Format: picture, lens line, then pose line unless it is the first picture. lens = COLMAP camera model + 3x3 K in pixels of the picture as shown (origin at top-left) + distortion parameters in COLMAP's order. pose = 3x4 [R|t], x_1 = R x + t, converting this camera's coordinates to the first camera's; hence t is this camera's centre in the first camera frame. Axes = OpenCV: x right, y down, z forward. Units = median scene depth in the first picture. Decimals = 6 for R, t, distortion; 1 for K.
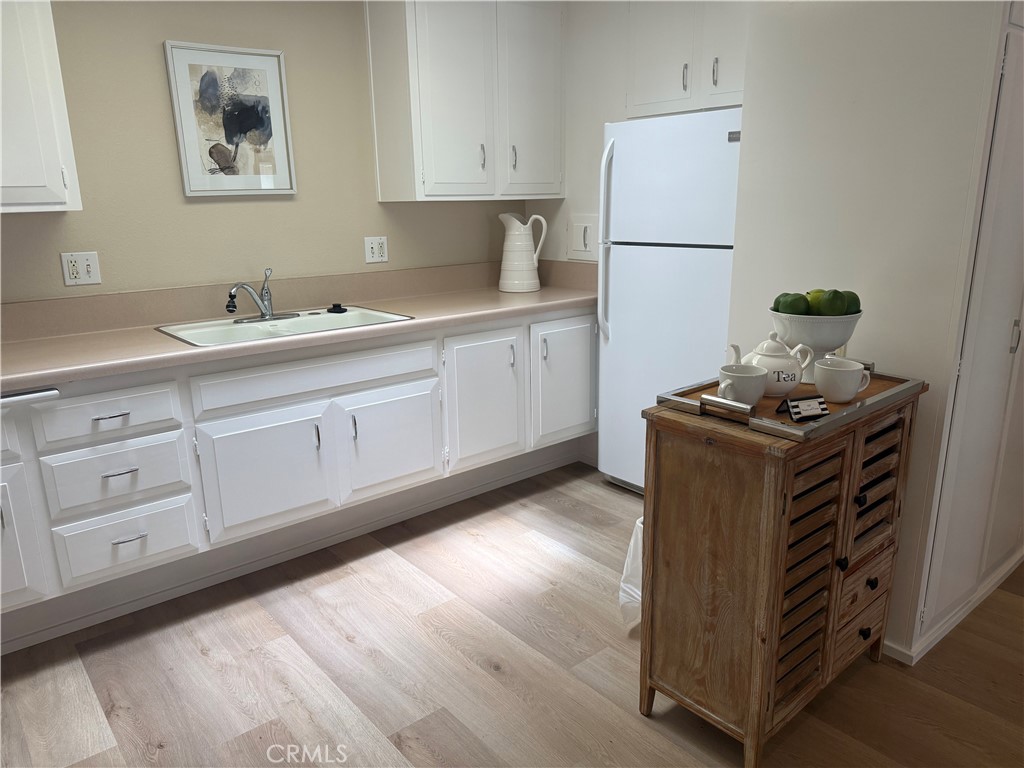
lens RADIAL K [[719.6, 0, 508.5], [0, 719.6, 385.2], [0, 0, 1]] dist [0.078382, -0.119046]
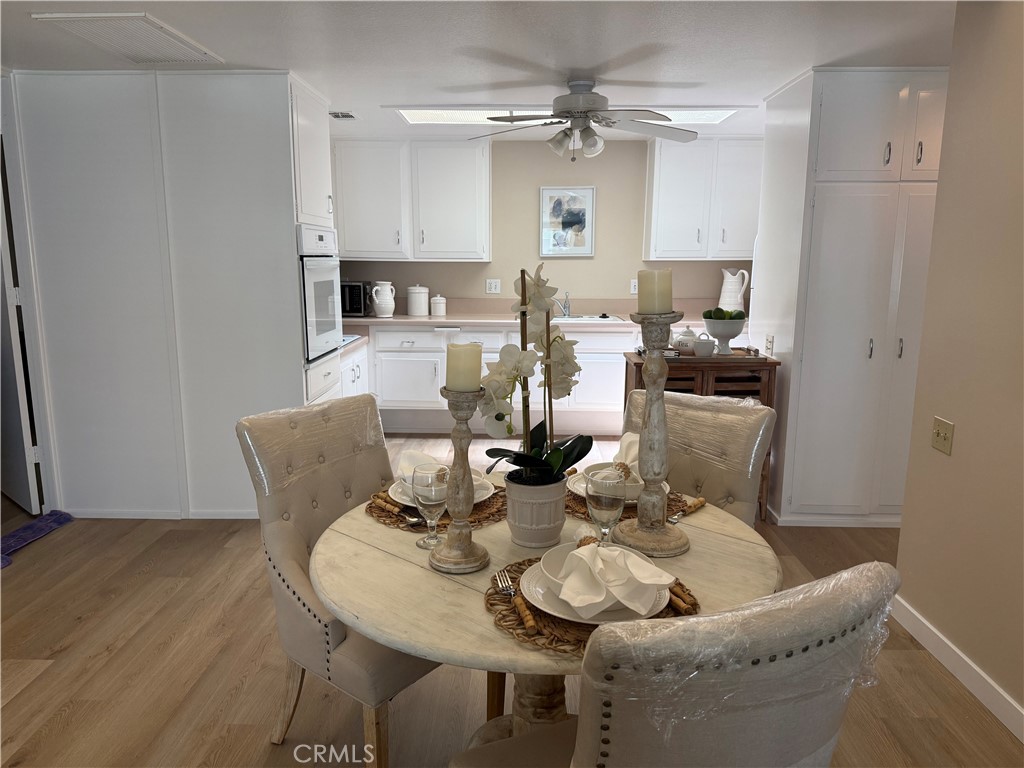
lens RADIAL K [[719.6, 0, 516.8], [0, 719.6, 387.9], [0, 0, 1]] dist [0.078382, -0.119046]
pose [[0.759854, 0.139790, -0.634887, 0.896110], [-0.181837, 0.983328, -0.001119, 0.134434], [0.624146, 0.116296, 0.772604, -0.629754]]
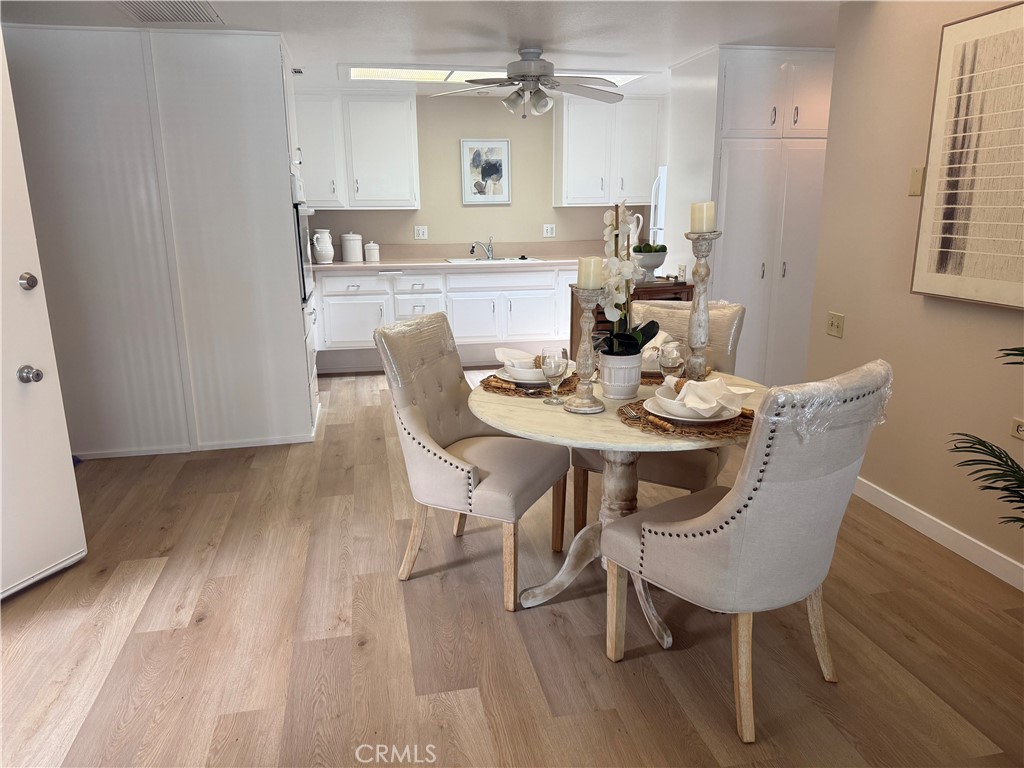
lens RADIAL K [[719.6, 0, 517.8], [0, 719.6, 388.6], [0, 0, 1]] dist [0.078382, -0.119046]
pose [[0.886538, 0.123336, -0.445913, 0.817772], [-0.123396, 0.991933, 0.029032, 0.238889], [0.445896, 0.029286, 0.894606, -0.978006]]
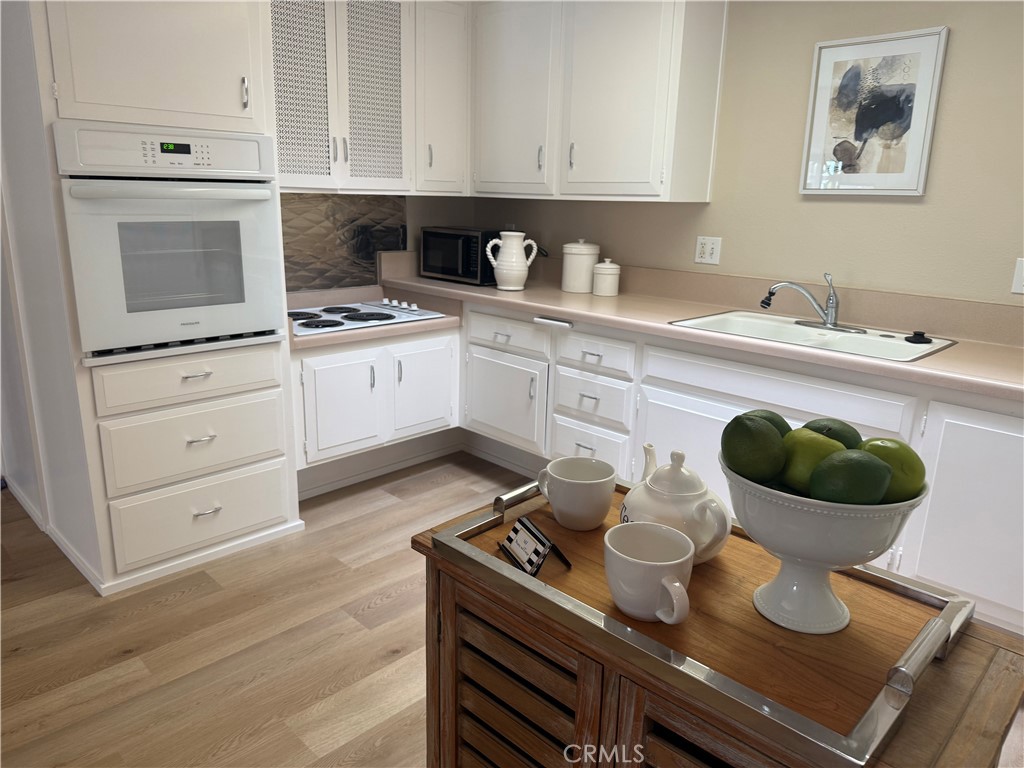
lens RADIAL K [[719.6, 0, 506.6], [0, 719.6, 388.8], [0, 0, 1]] dist [0.078382, -0.119046]
pose [[0.090421, 0.286325, -0.953856, 0.574536], [-0.272739, 0.928282, 0.252795, -0.149443], [0.957830, 0.237296, 0.162028, 0.495421]]
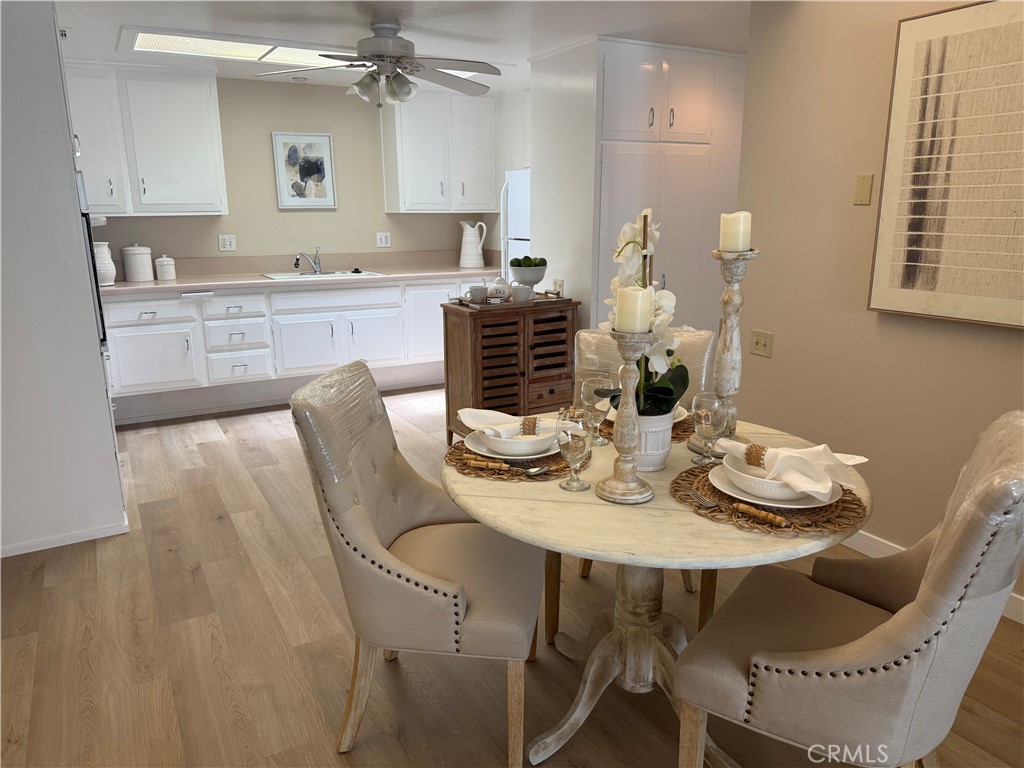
lens RADIAL K [[719.6, 0, 516.1], [0, 719.6, 387.2], [0, 0, 1]] dist [0.078382, -0.119046]
pose [[0.985539, 0.053477, -0.160787, 0.522968], [-0.055098, 0.998465, -0.005640, 0.195398], [0.160238, 0.014417, 0.986973, -0.816797]]
